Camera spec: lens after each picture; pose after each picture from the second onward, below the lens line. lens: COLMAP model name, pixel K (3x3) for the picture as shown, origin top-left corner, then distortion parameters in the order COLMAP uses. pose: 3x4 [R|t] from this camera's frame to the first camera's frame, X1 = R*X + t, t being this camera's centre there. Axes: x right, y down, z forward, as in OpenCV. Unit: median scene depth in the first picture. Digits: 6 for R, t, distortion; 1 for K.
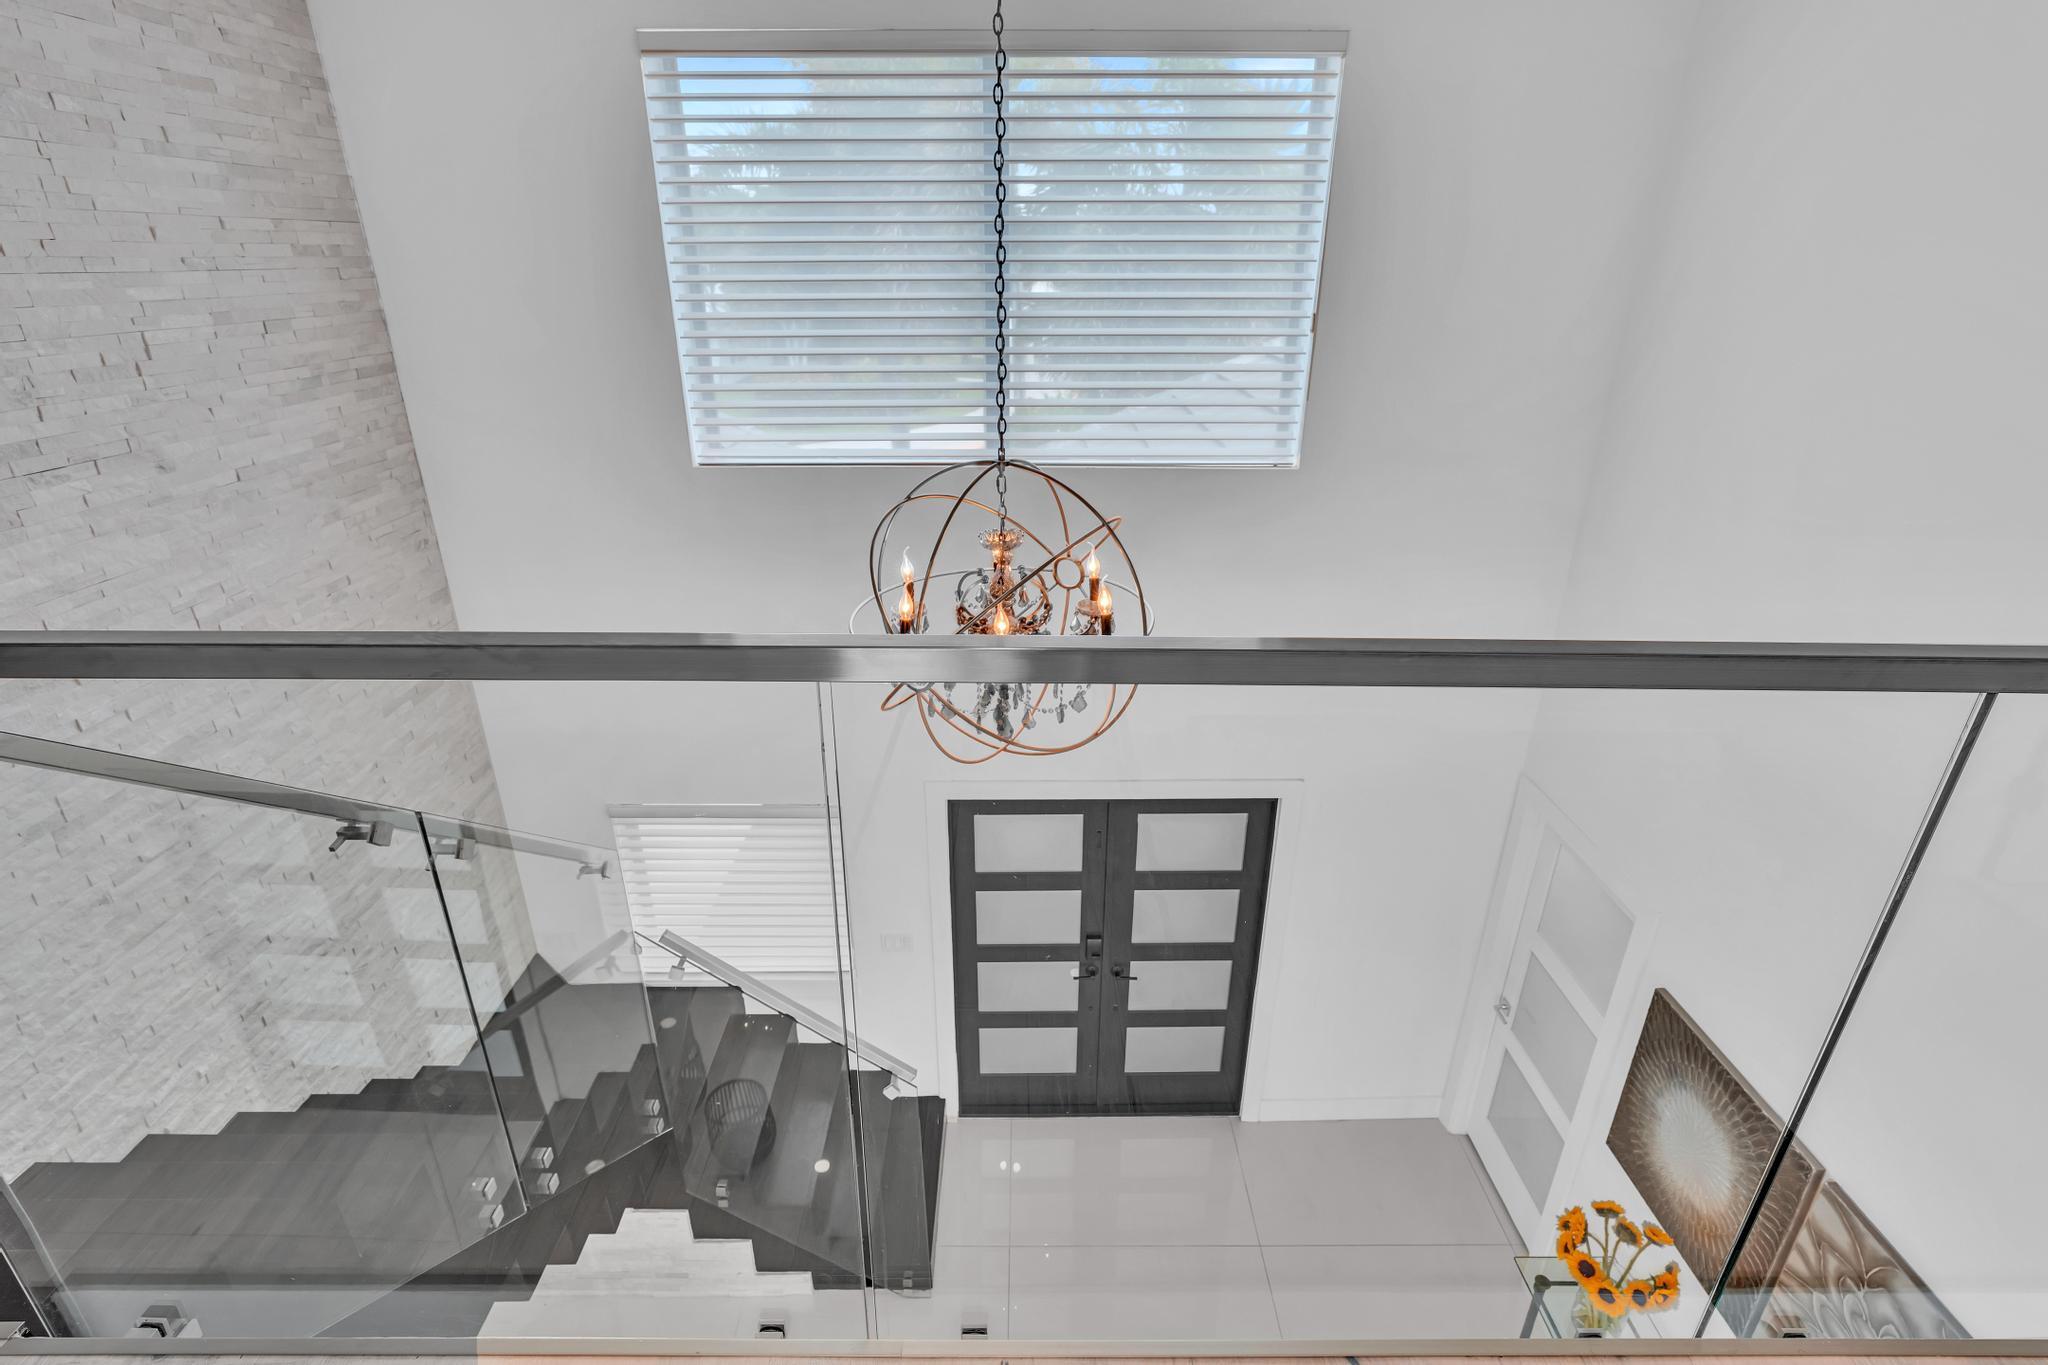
lens RADIAL K [[956.8, 0, 991.0], [0, 956.8, 675.9], [0, 0, 1]] dist [0.000238, 0.001058]
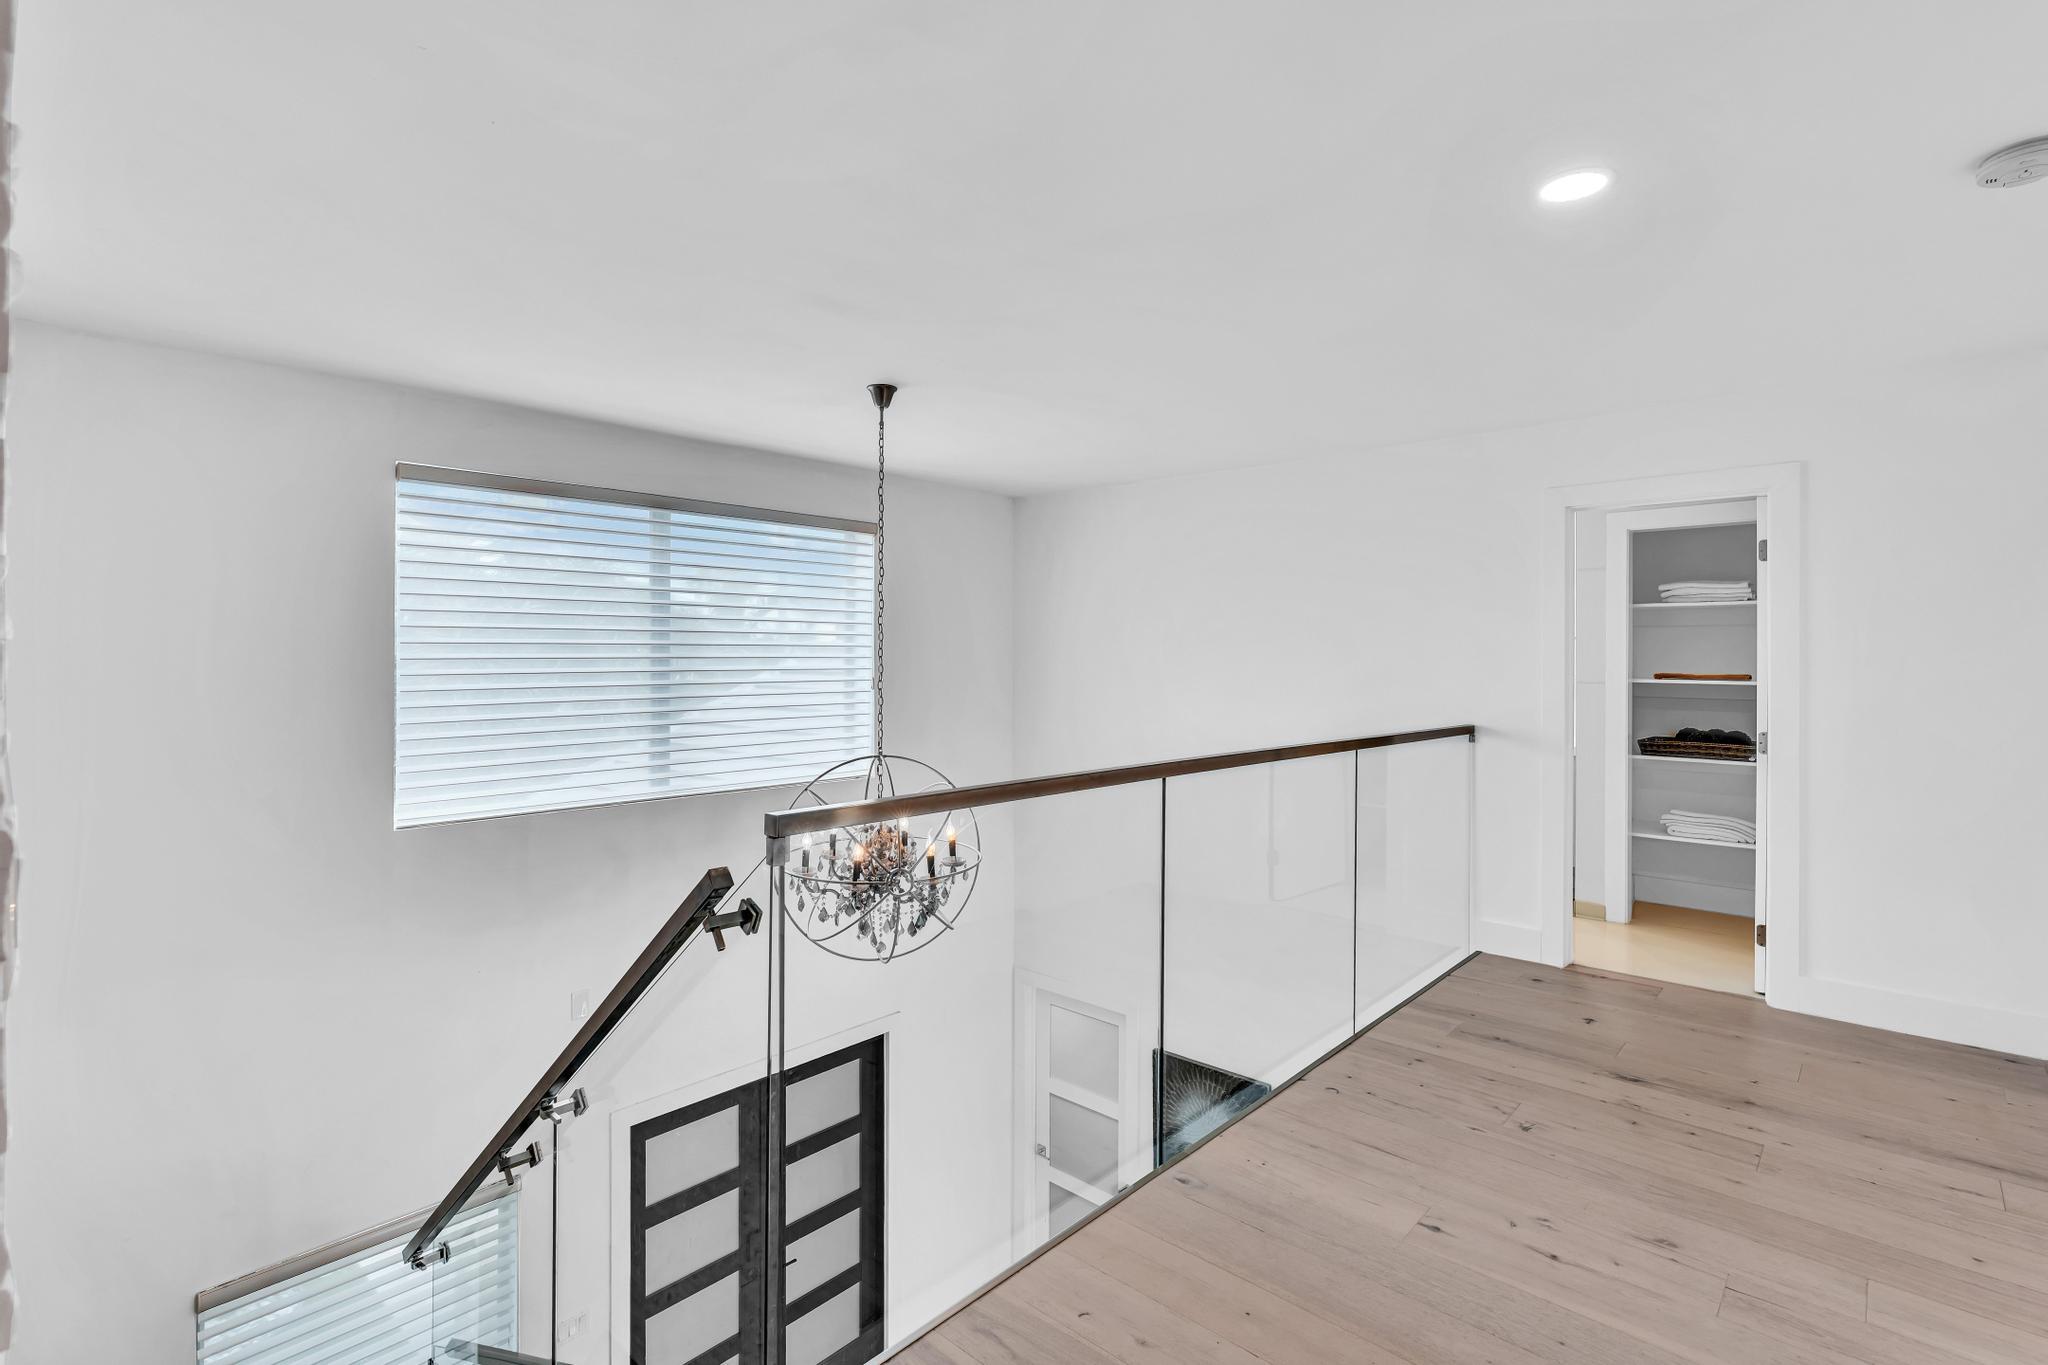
lens RADIAL K [[956.8, 0, 991.0], [0, 956.8, 675.9], [0, 0, 1]] dist [0.000238, 0.001058]
pose [[0.699257, -0.011027, 0.714785, -0.483436], [0.284854, 0.921370, -0.264452, 0.063125], [-0.655665, 0.388529, 0.647416, -0.099663]]
